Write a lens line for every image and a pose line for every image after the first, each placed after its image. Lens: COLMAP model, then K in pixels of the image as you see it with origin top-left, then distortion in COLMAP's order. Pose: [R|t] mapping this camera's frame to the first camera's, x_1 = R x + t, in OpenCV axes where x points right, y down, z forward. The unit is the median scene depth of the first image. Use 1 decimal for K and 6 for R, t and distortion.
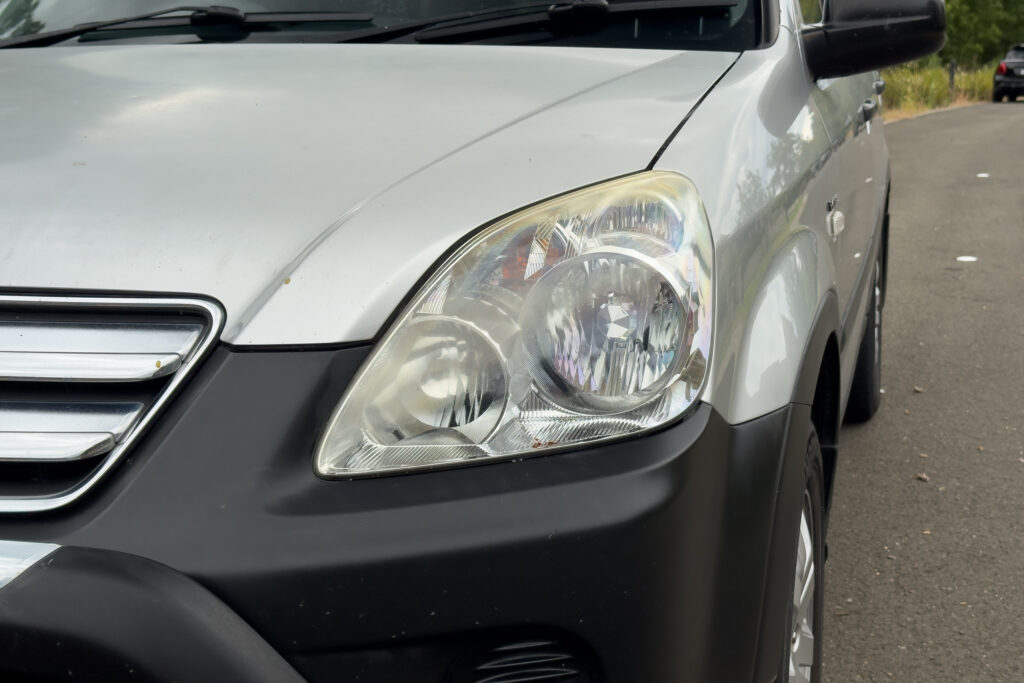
lens RADIAL K [[1405.7, 0, 512.0], [0, 1405.7, 341.5], [0, 0, 1]] dist [0.117277, 0.001471]
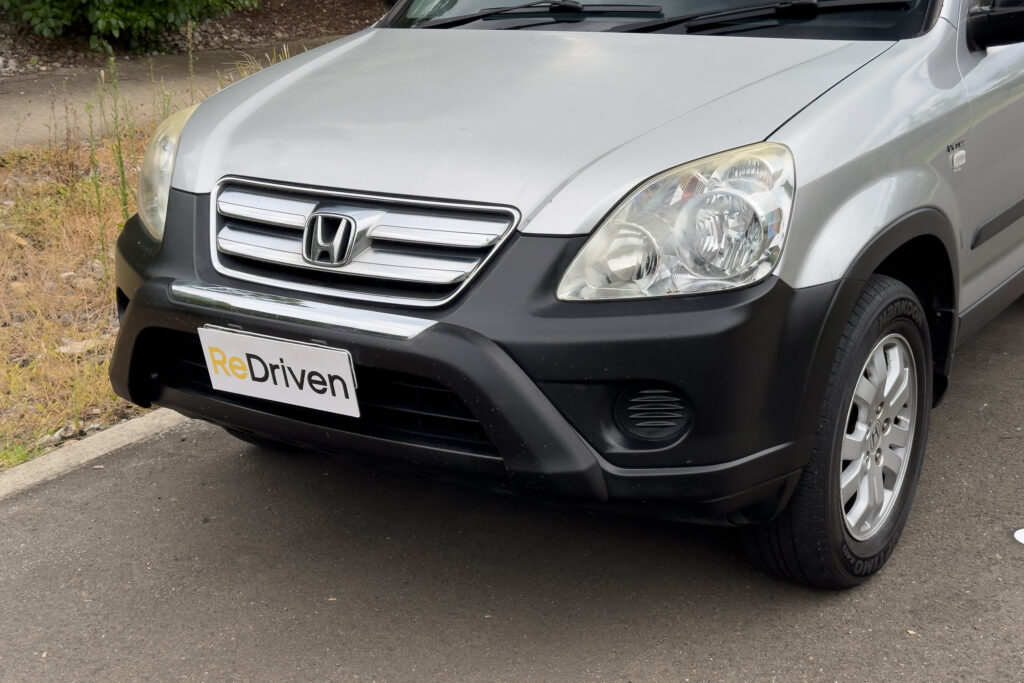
lens RADIAL K [[1405.7, 0, 512.0], [0, 1405.7, 341.5], [0, 0, 1]] dist [0.117277, 0.001471]
pose [[0.952807, 0.077868, -0.293419, 0.380275], [-0.045680, 0.992314, 0.115008, -0.071023], [0.300119, -0.096177, 0.949041, -0.904281]]
